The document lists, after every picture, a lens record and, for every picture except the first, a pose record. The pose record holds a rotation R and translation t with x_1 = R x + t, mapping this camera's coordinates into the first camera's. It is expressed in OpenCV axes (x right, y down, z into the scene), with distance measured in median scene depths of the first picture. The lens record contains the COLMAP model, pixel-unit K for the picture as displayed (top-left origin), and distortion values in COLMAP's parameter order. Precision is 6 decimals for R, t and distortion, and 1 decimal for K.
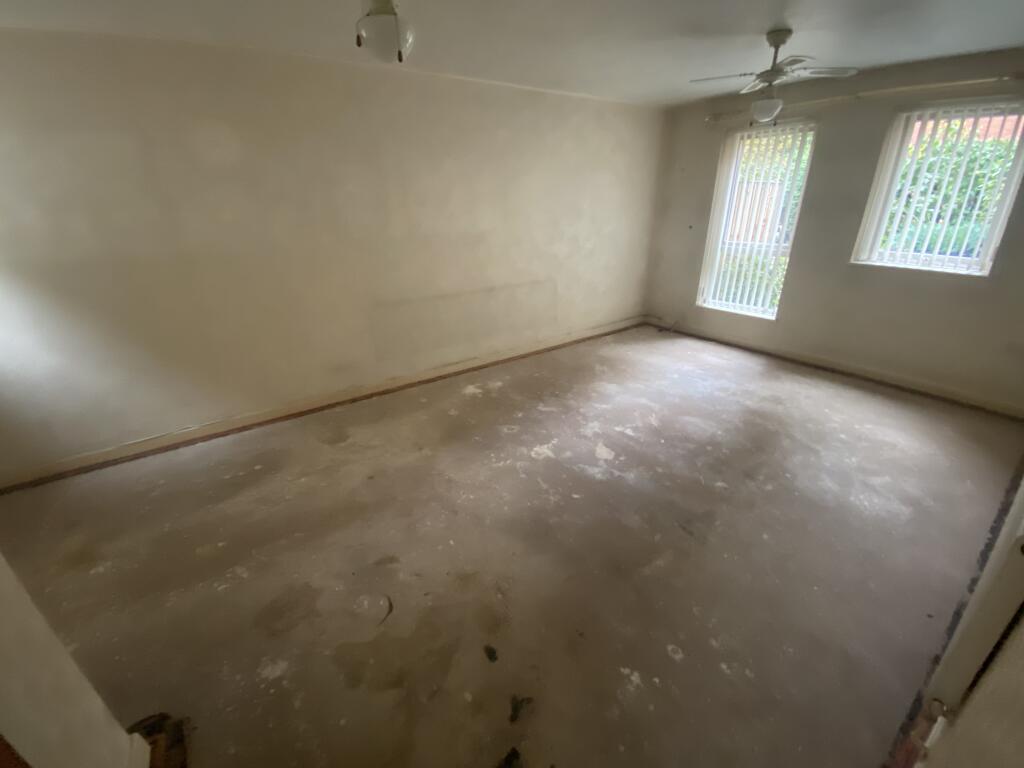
lens RADIAL K [[416.7, 0, 512.2], [0, 416.7, 384.3], [0, 0, 1]] dist [0.001347, -0.000311]
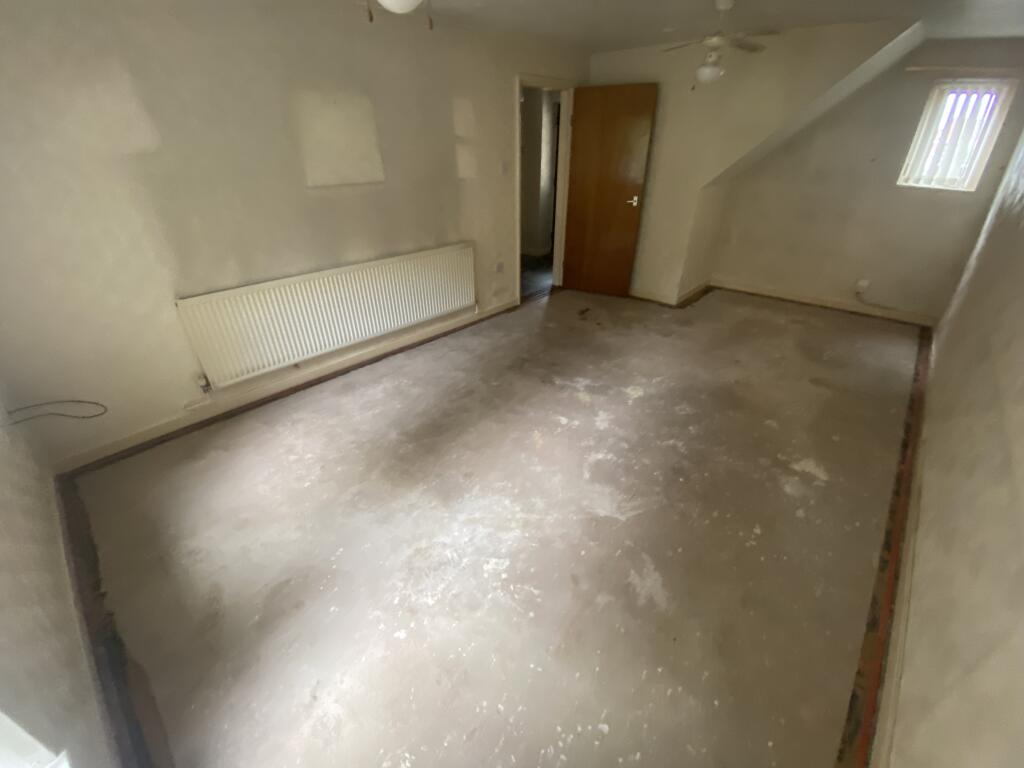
lens RADIAL K [[416.7, 0, 510.4], [0, 416.7, 381.1], [0, 0, 1]] dist [0.001347, -0.000311]
pose [[-0.976338, 0.146821, -0.158769, 0.520411], [-0.038262, 0.605321, 0.795061, -0.671104], [0.212837, 0.782323, -0.585381, 1.413533]]
